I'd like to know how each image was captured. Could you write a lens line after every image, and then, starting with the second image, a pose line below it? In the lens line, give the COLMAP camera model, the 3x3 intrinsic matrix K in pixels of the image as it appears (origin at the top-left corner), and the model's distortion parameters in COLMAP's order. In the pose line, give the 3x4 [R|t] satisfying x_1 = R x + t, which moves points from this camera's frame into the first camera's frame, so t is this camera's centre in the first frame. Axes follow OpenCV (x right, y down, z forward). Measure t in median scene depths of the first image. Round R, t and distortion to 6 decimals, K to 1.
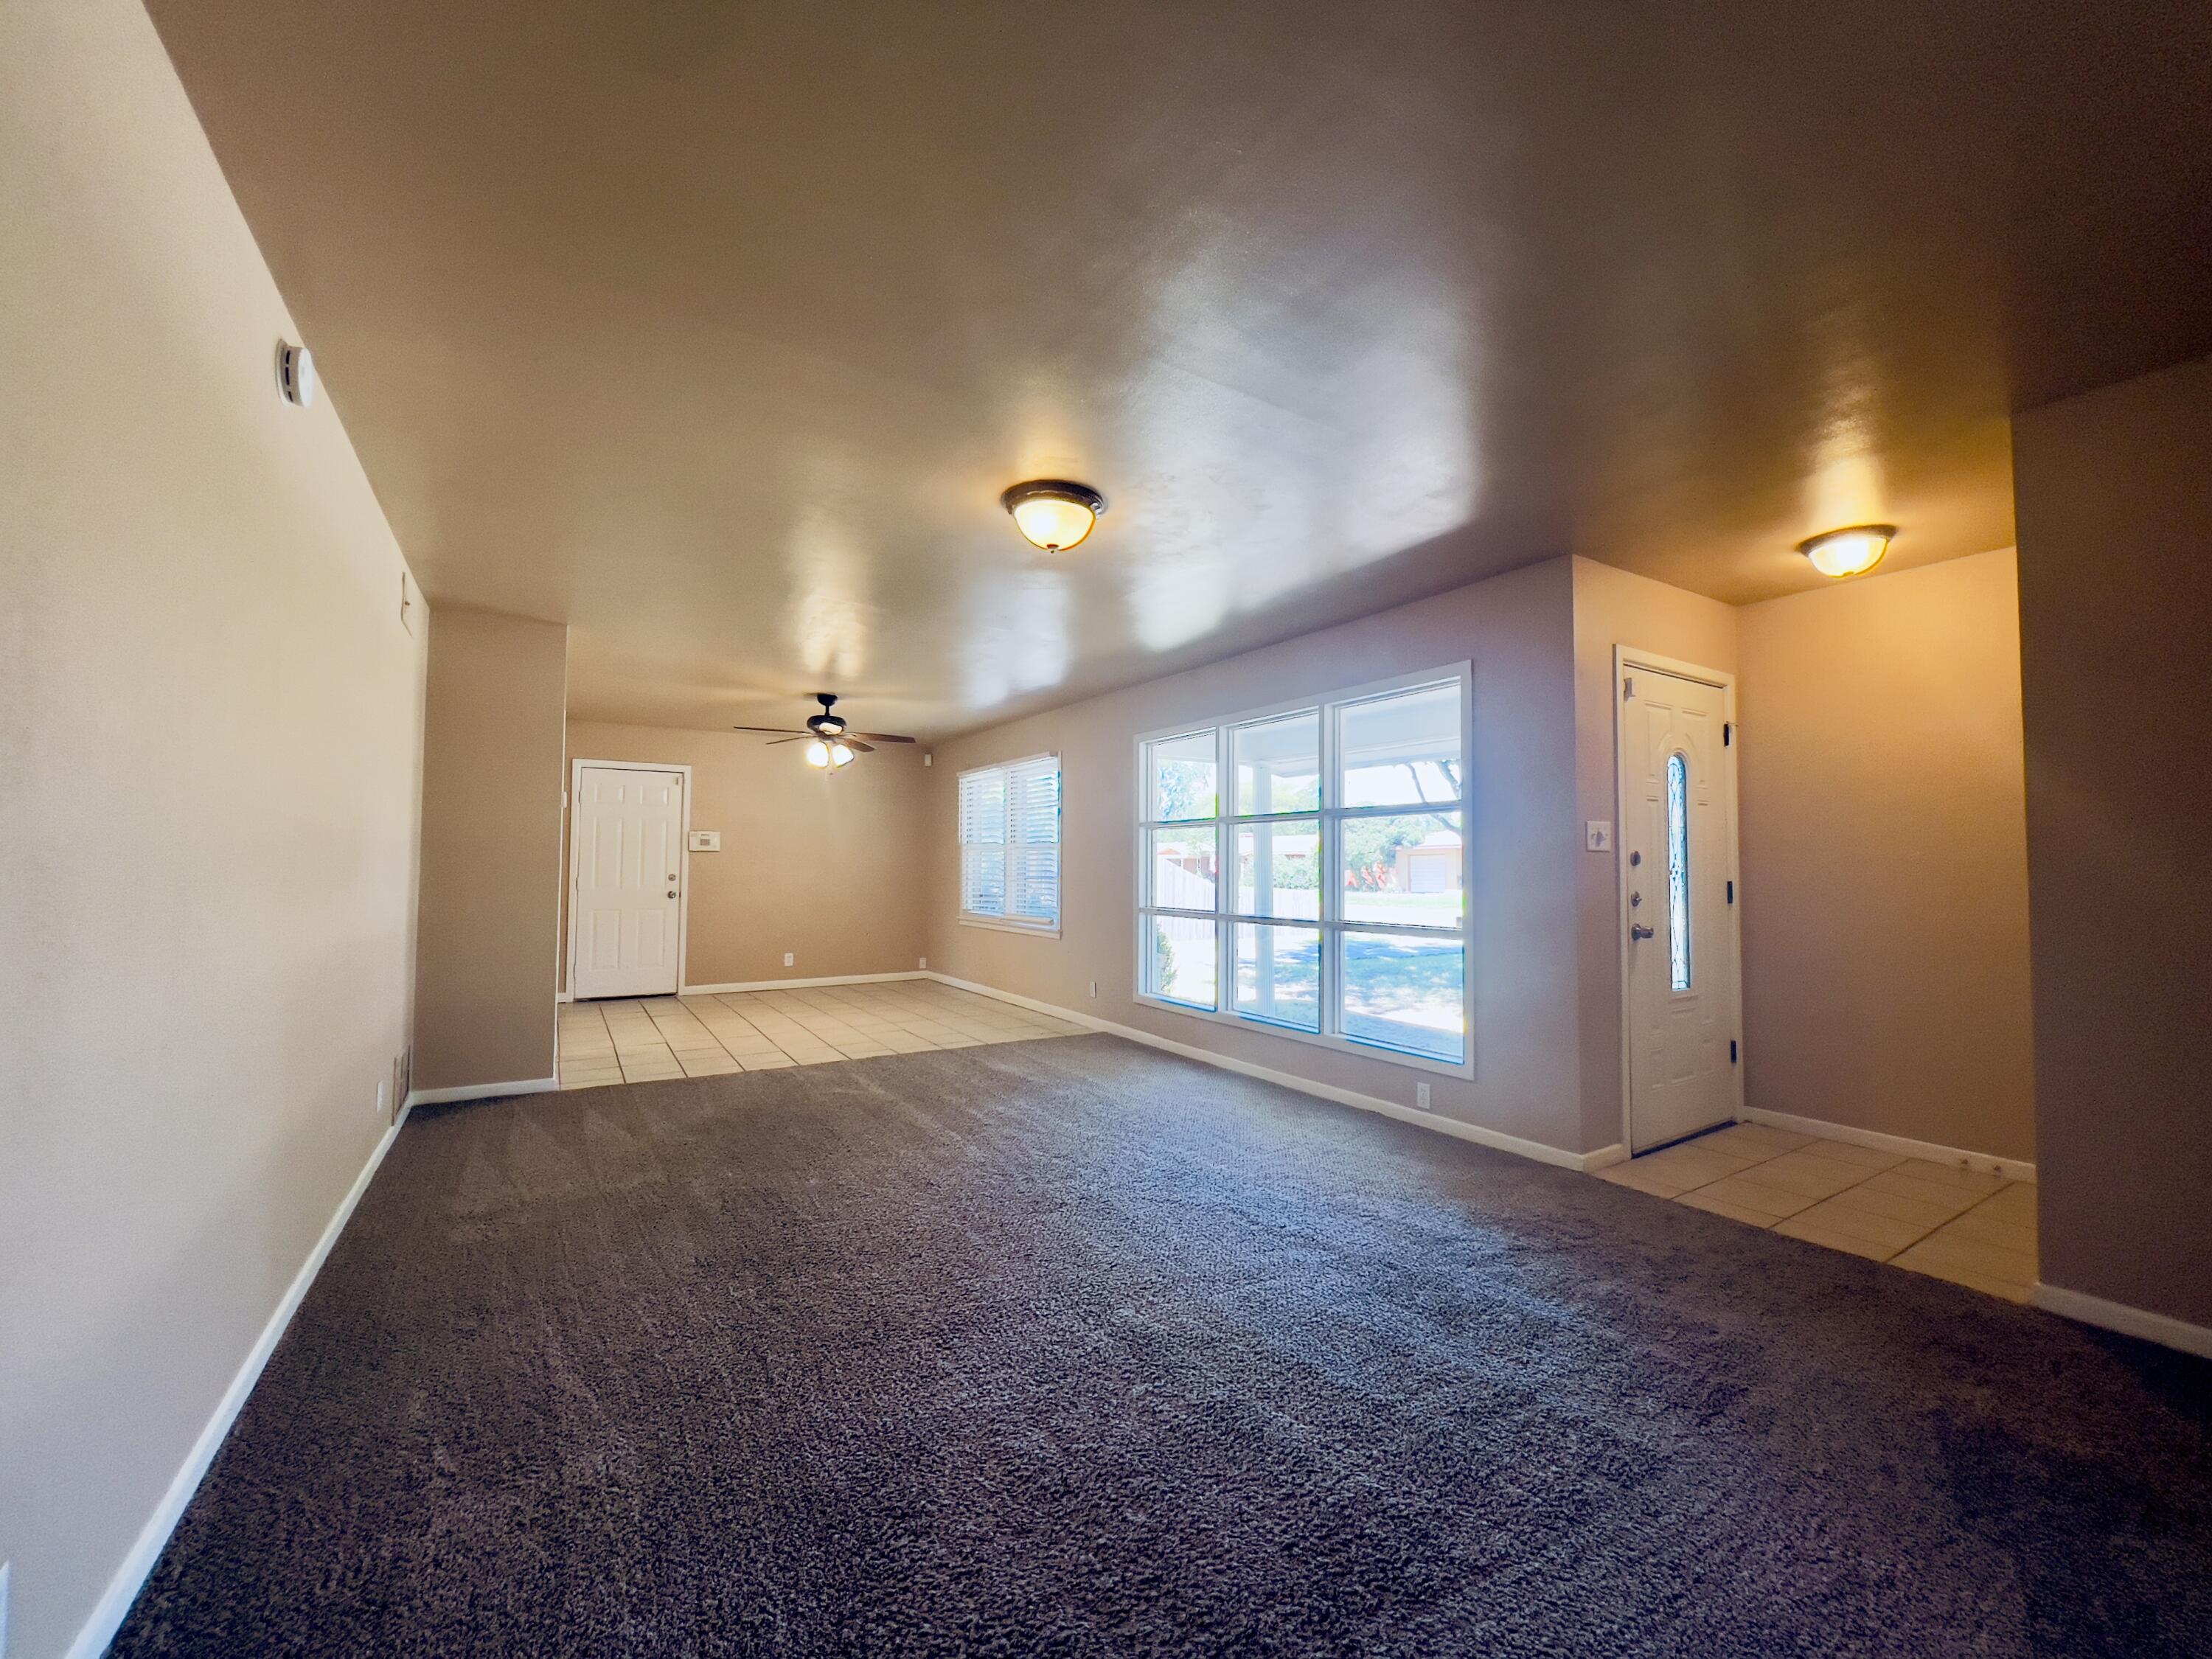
lens RADIAL K [[894.7, 0, 1120.3], [0, 894.7, 835.8], [0, 0, 1]] dist [-0.000129, -0.000044]
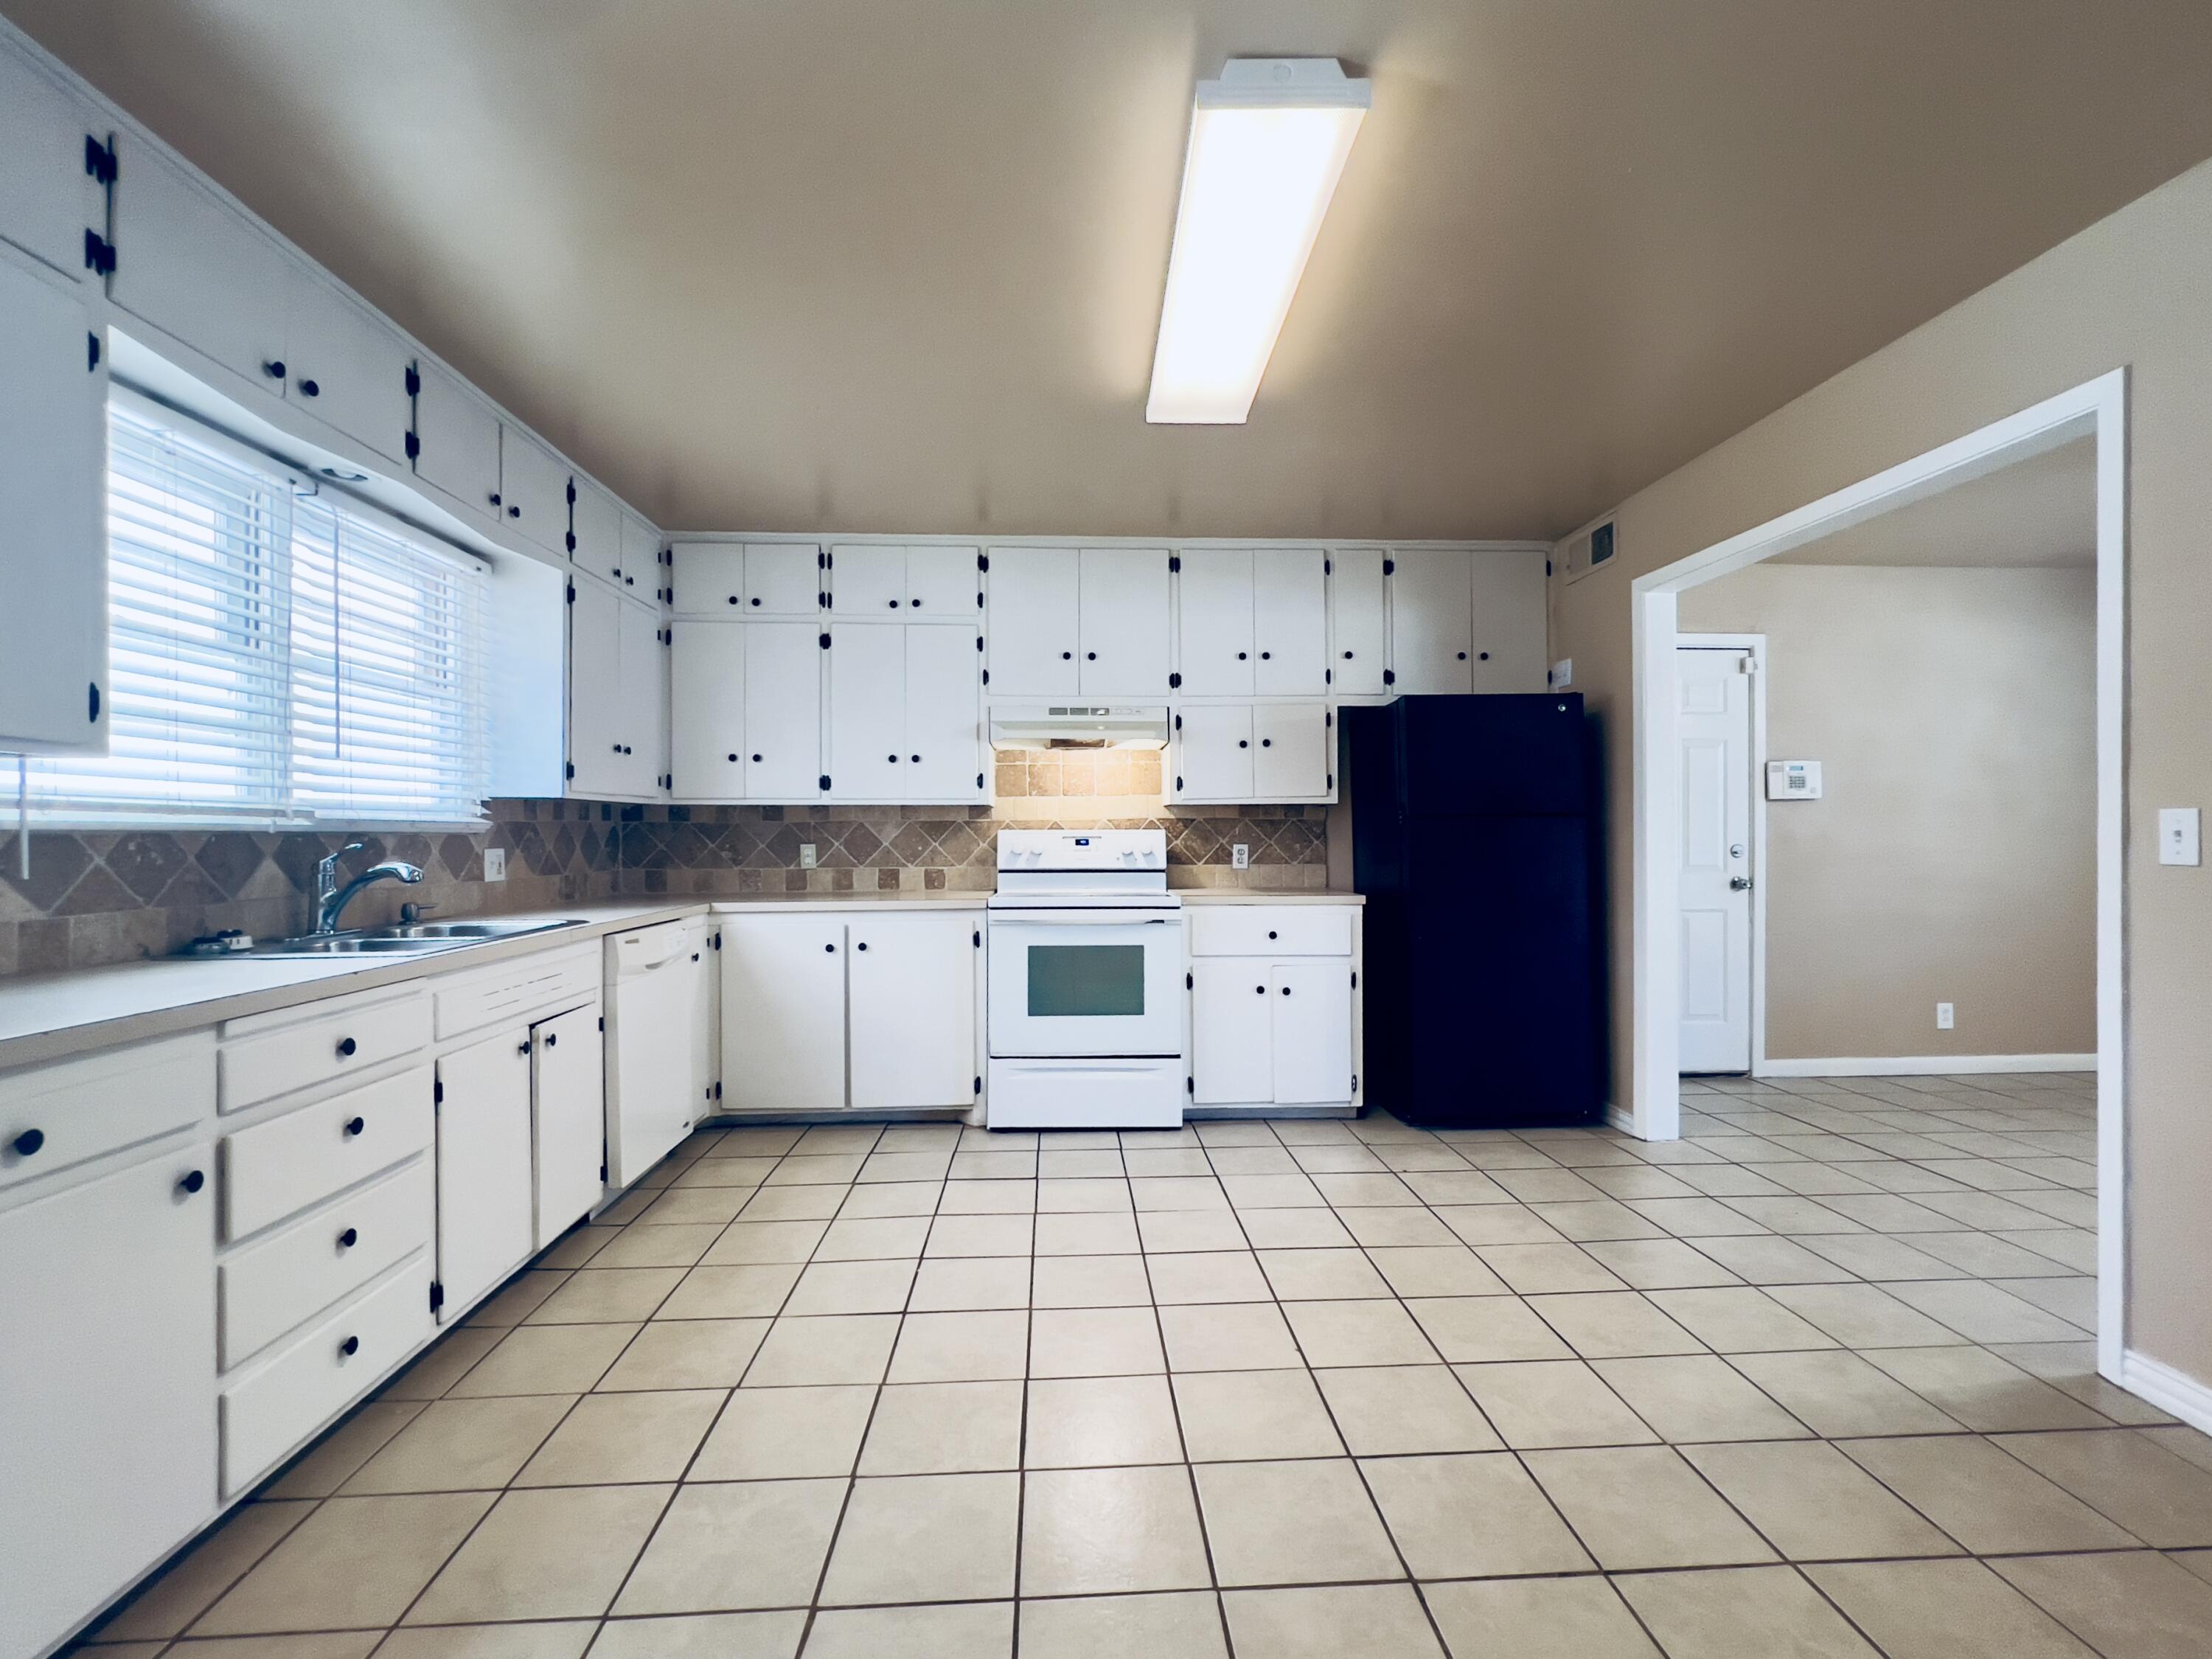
lens RADIAL K [[1000.0, 0, 1102.5], [0, 1000.0, 830.5], [0, 0, 1]] dist [-0.002055, 0.000042]
pose [[0.869618, -0.013203, -0.493549, -0.537092], [0.026633, 0.999441, 0.020190, 0.012983], [0.493007, -0.030702, 0.869483, 0.311653]]
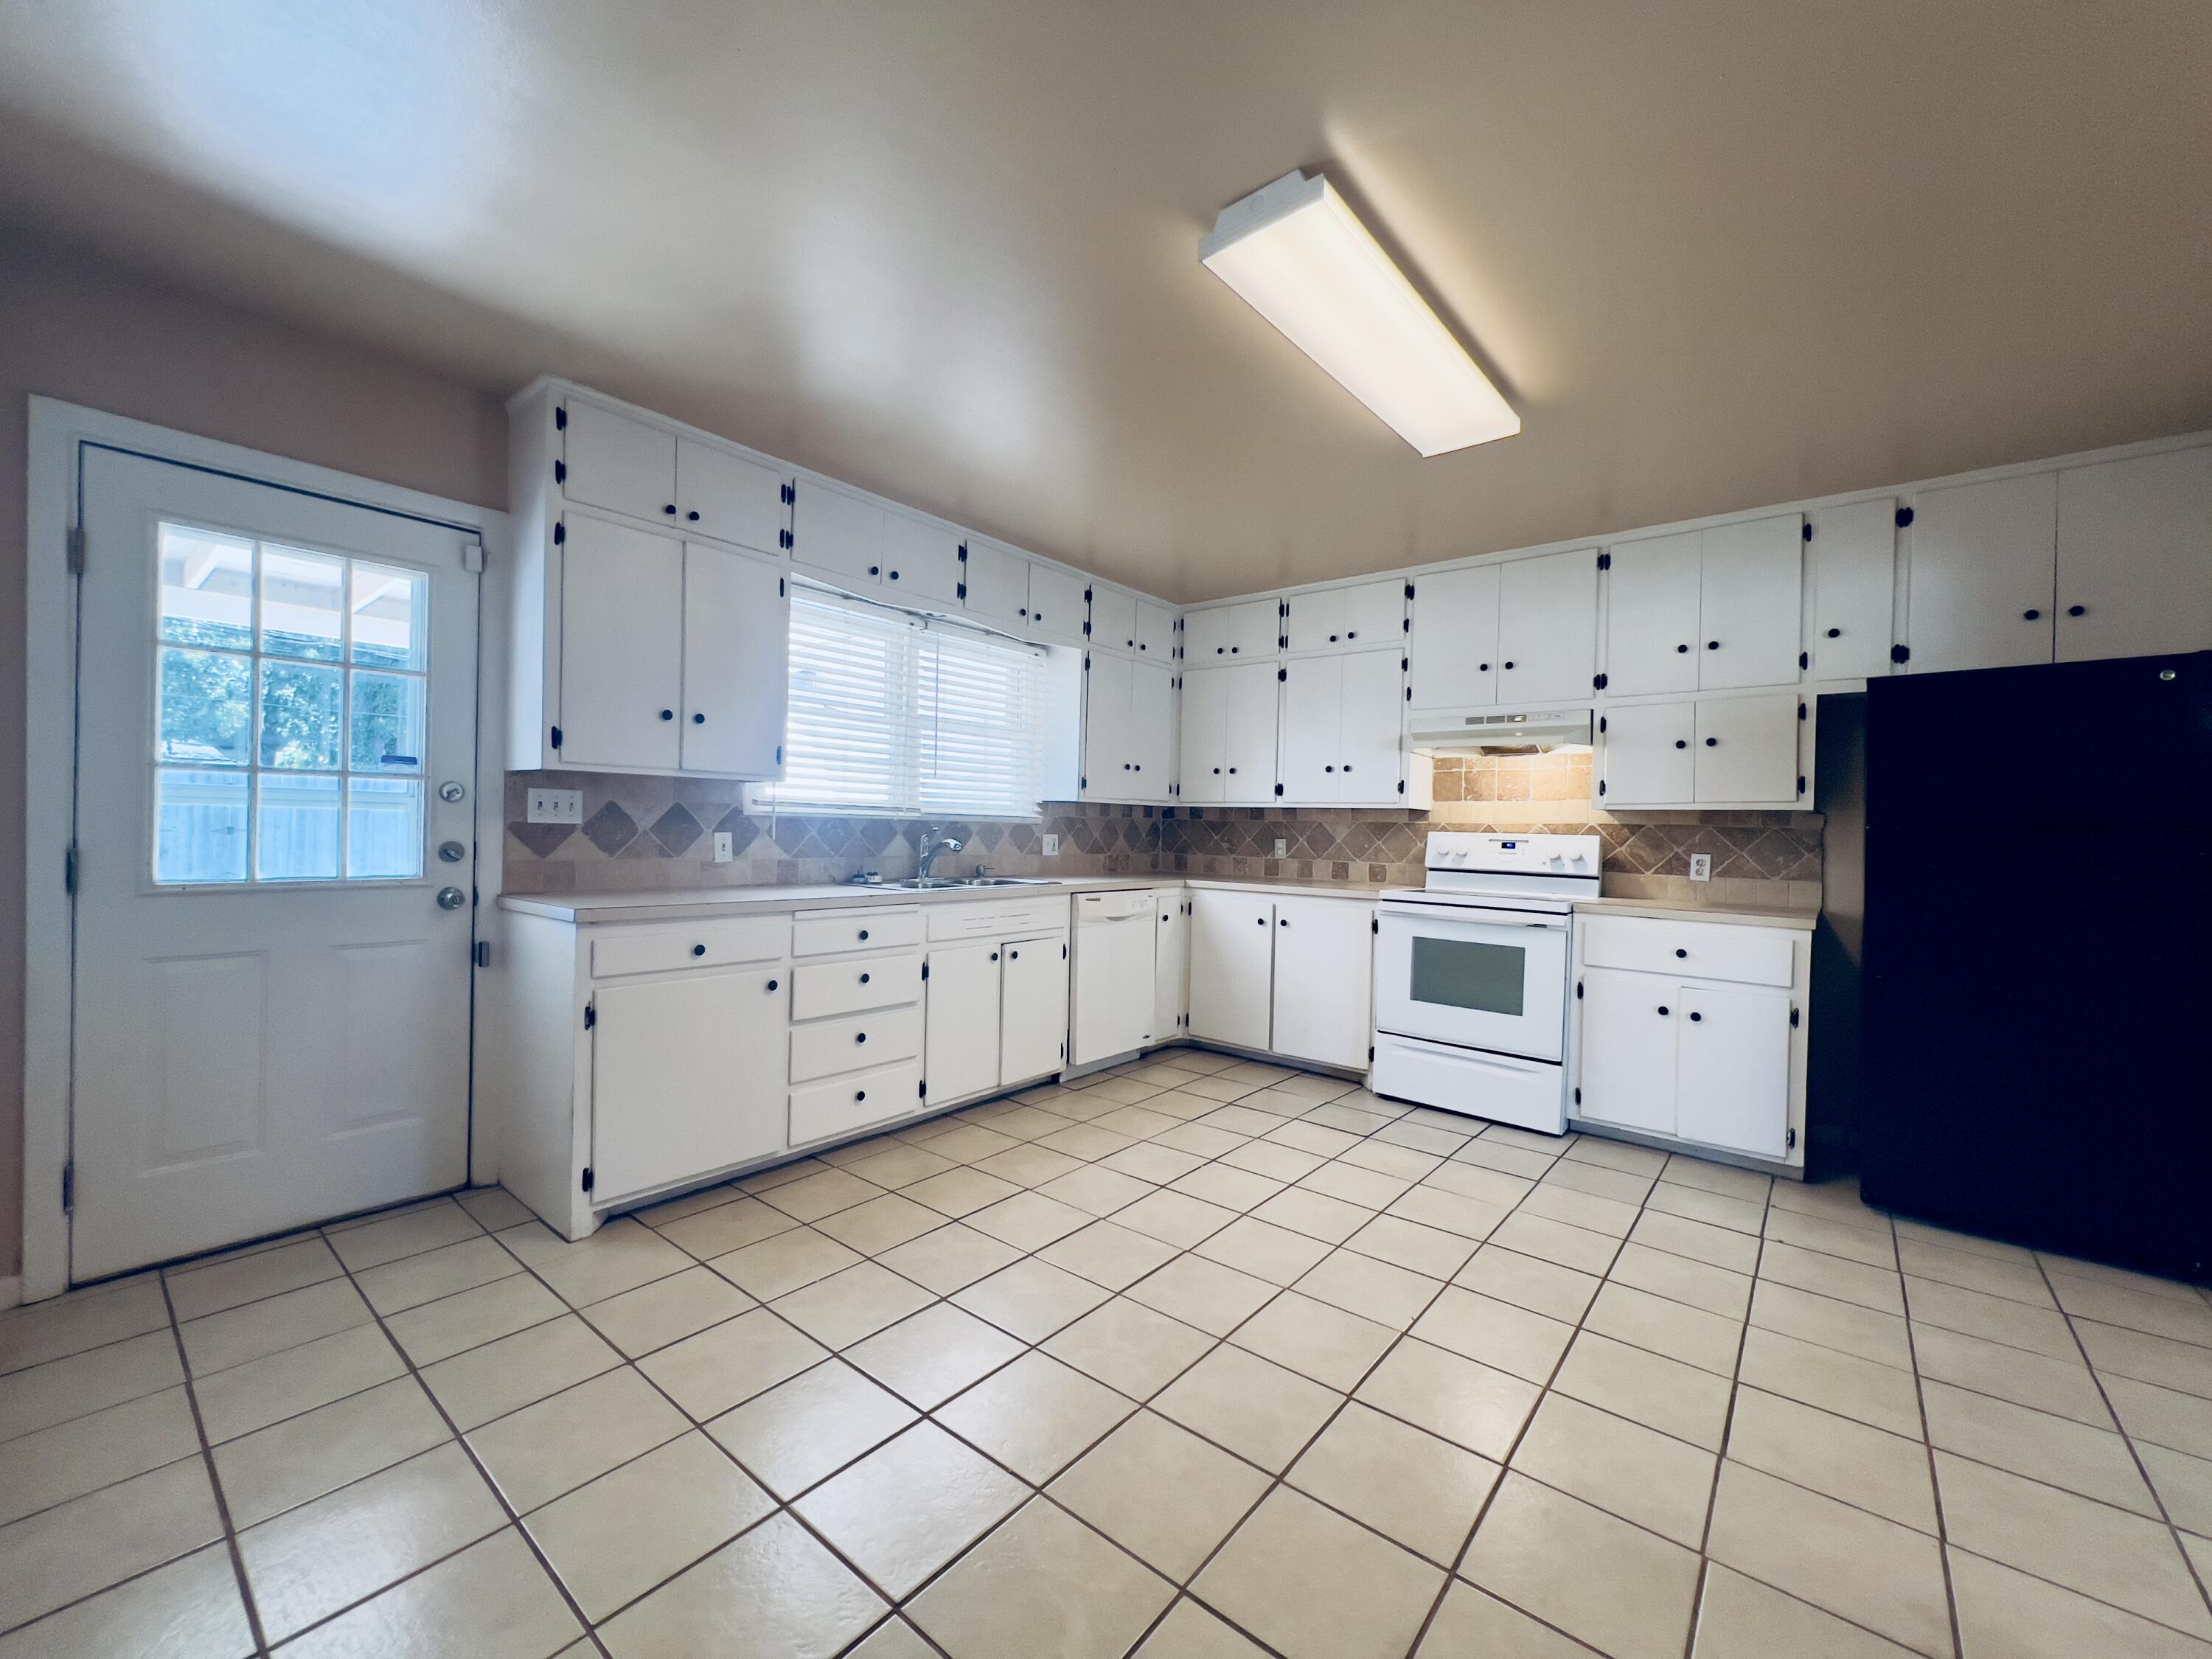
lens RADIAL K [[894.7, 0, 1094.8], [0, 894.7, 829.6], [0, 0, 1]] dist [-0.000129, -0.000044]
pose [[0.301636, 0.002227, -0.953420, -0.403254], [0.008701, 0.999949, 0.005088, 0.016700], [0.953383, -0.009830, 0.301602, 0.406990]]
